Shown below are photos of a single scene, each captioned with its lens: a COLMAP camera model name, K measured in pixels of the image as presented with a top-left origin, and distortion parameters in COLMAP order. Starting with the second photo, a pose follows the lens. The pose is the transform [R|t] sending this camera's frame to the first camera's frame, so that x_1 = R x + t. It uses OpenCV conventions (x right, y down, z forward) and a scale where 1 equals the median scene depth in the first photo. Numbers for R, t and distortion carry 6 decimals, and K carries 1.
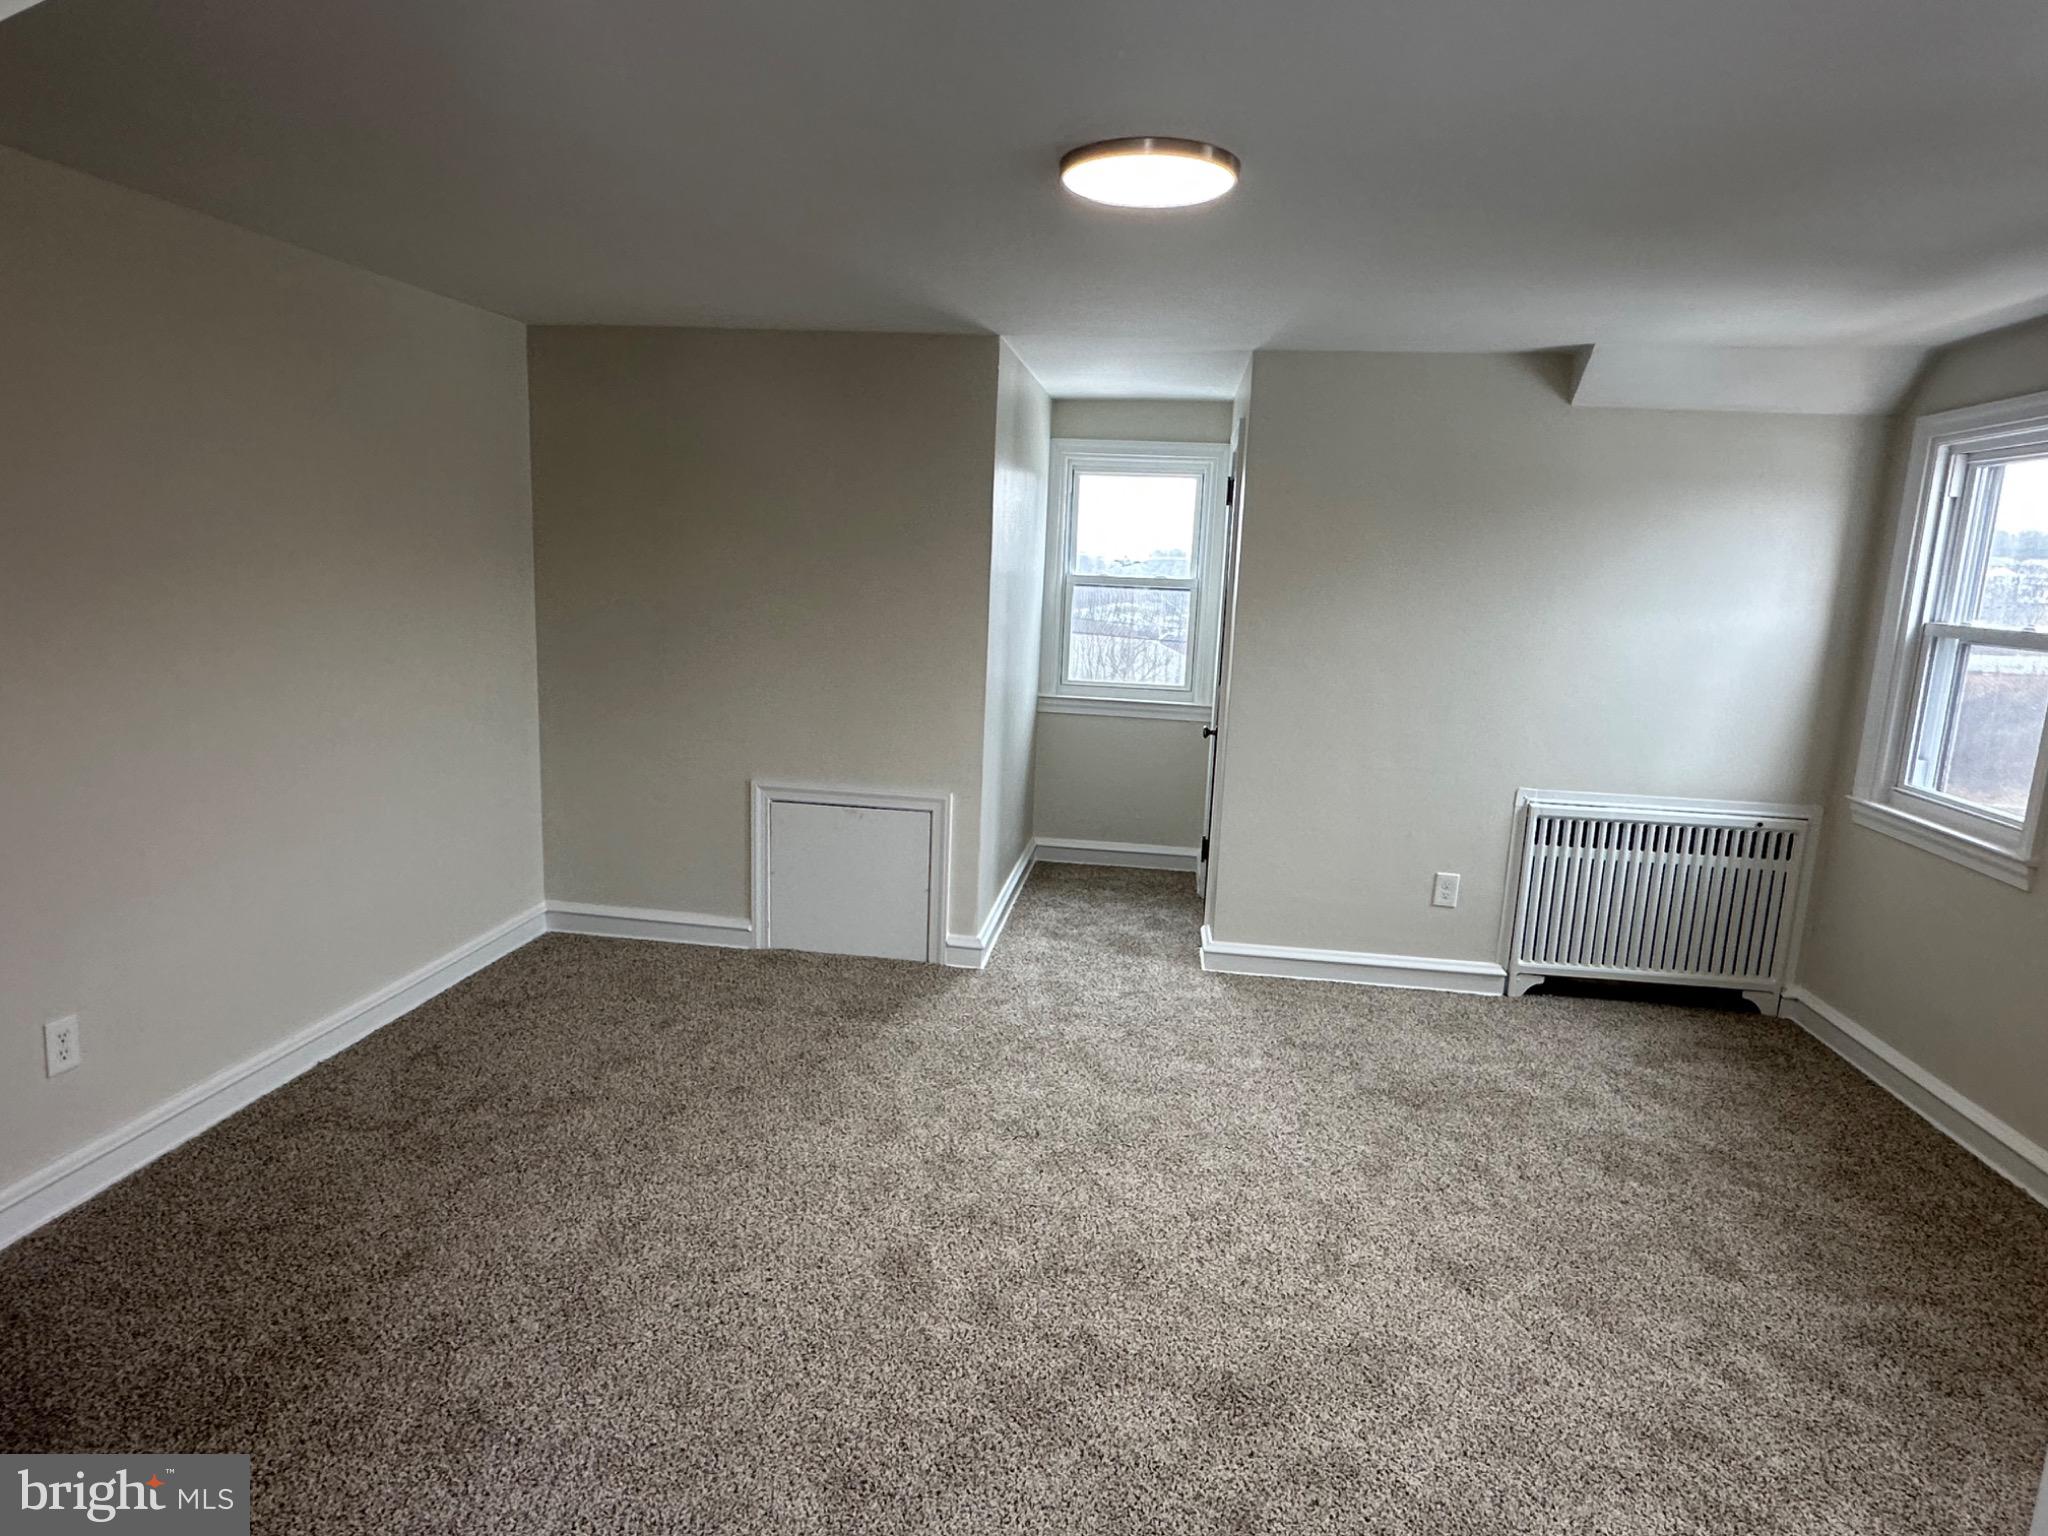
lens RADIAL K [[1187.3, 0, 1024.0], [0, 1187.3, 768.0], [0, 0, 1]] dist [0.003339, -0.000216]
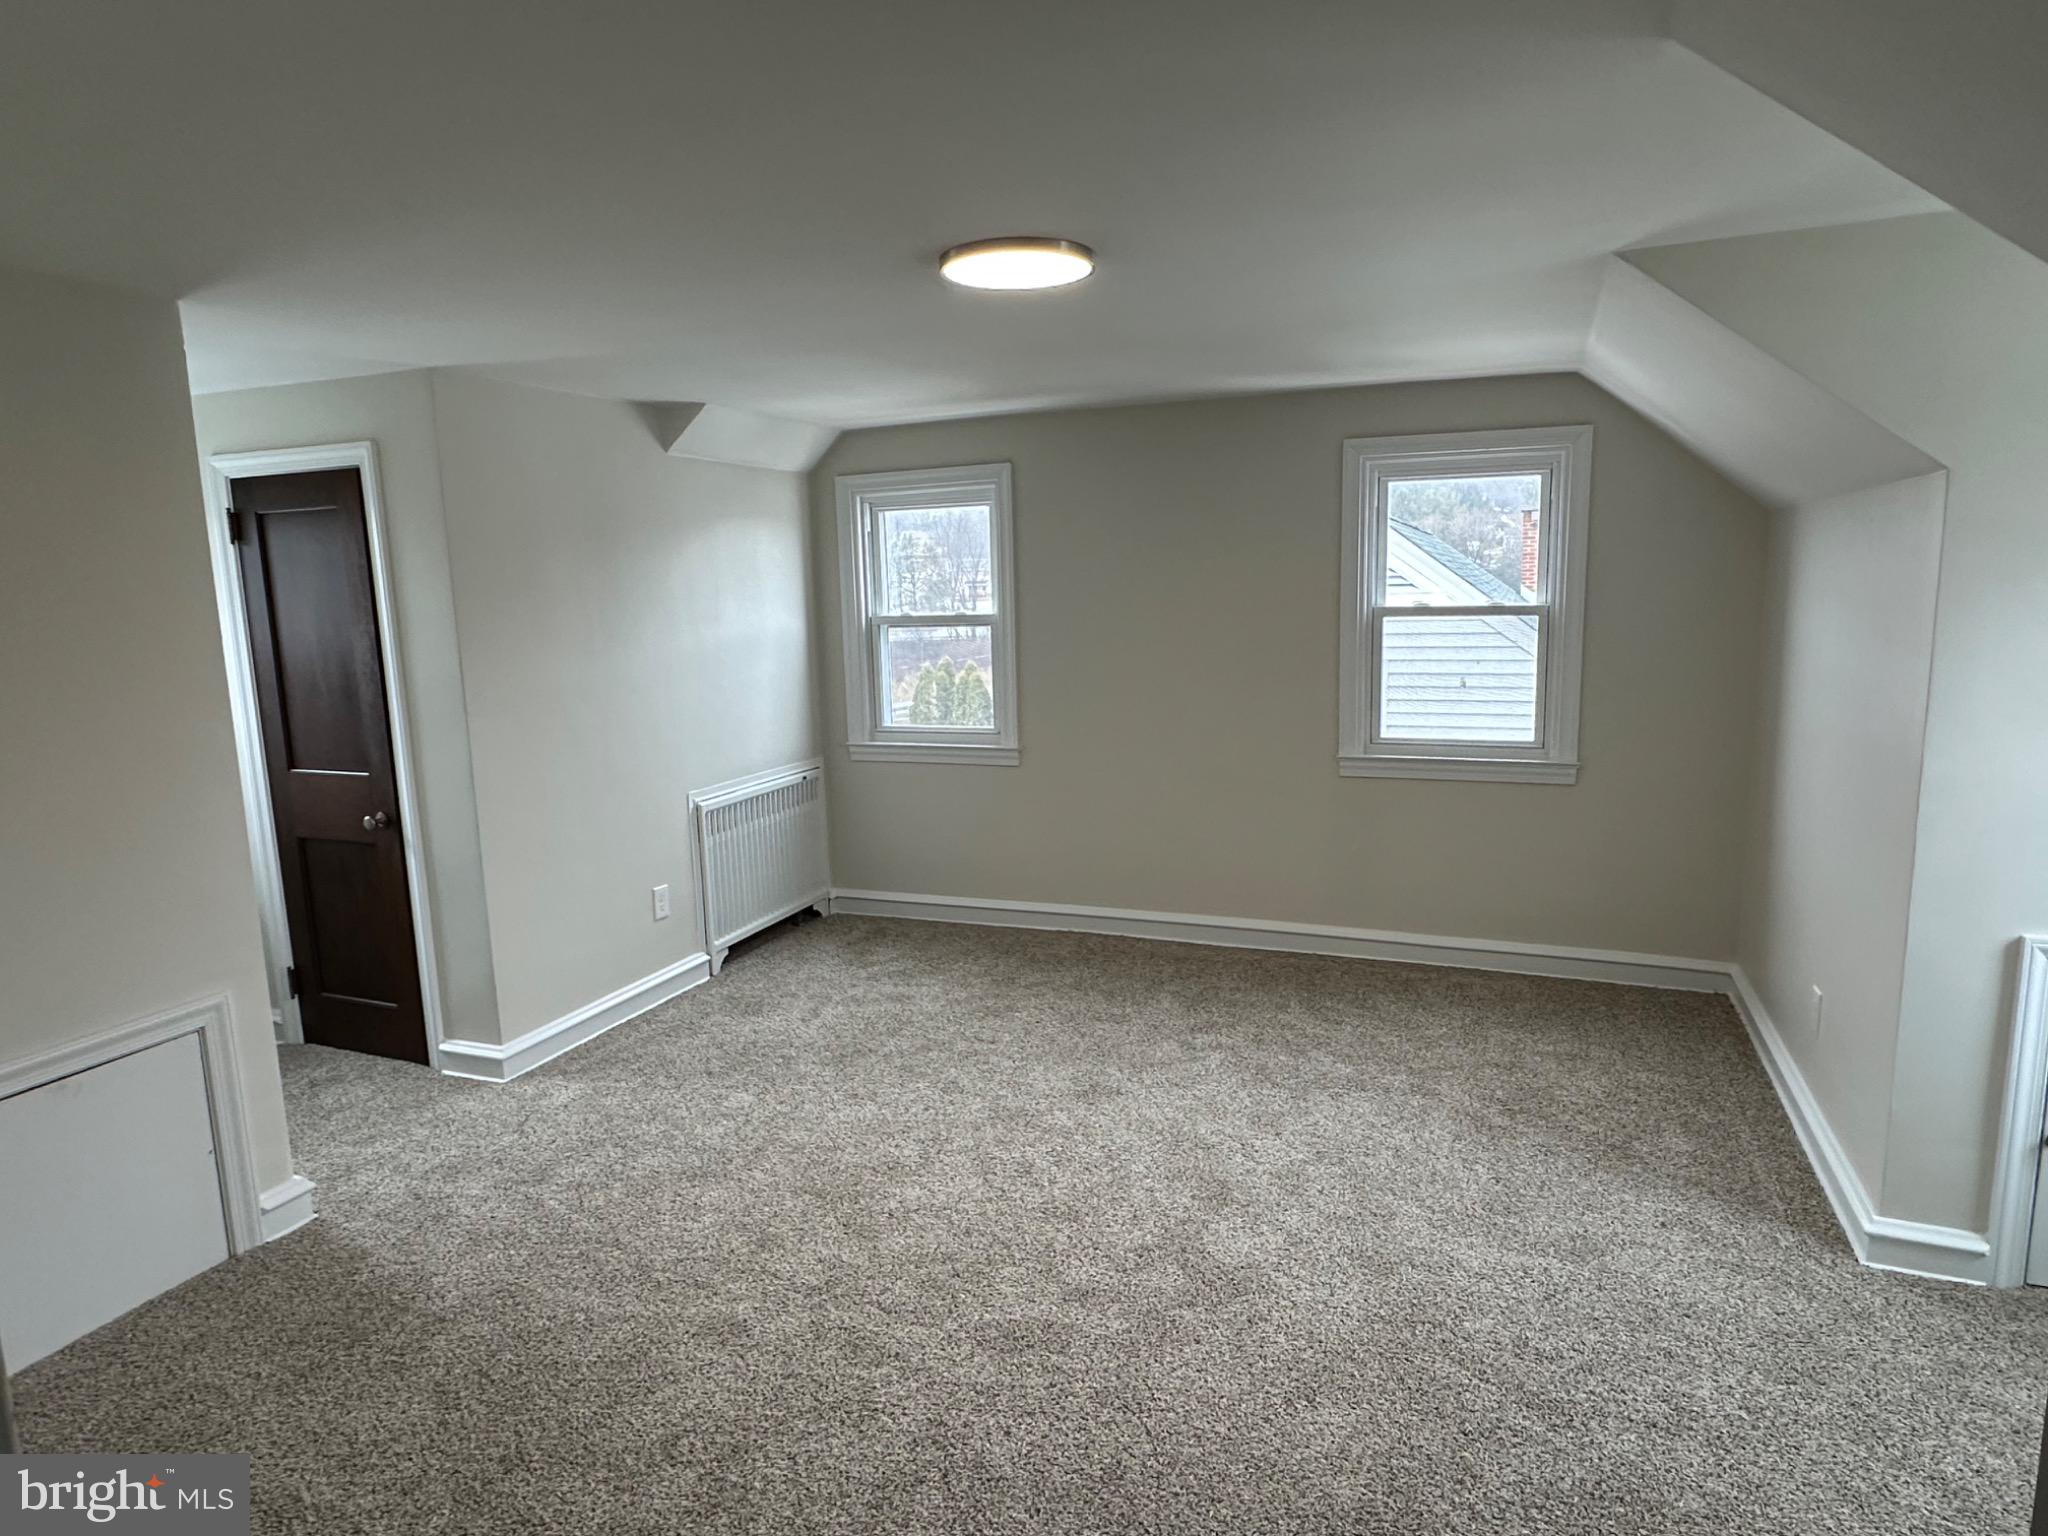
lens RADIAL K [[1187.3, 0, 1024.0], [0, 1187.3, 768.0], [0, 0, 1]] dist [0.003339, -0.000216]
pose [[0.251712, -0.196247, 0.947696, -0.613067], [0.210833, 0.966826, 0.144210, -0.110069], [-0.944558, 0.163506, 0.284737, 0.422653]]
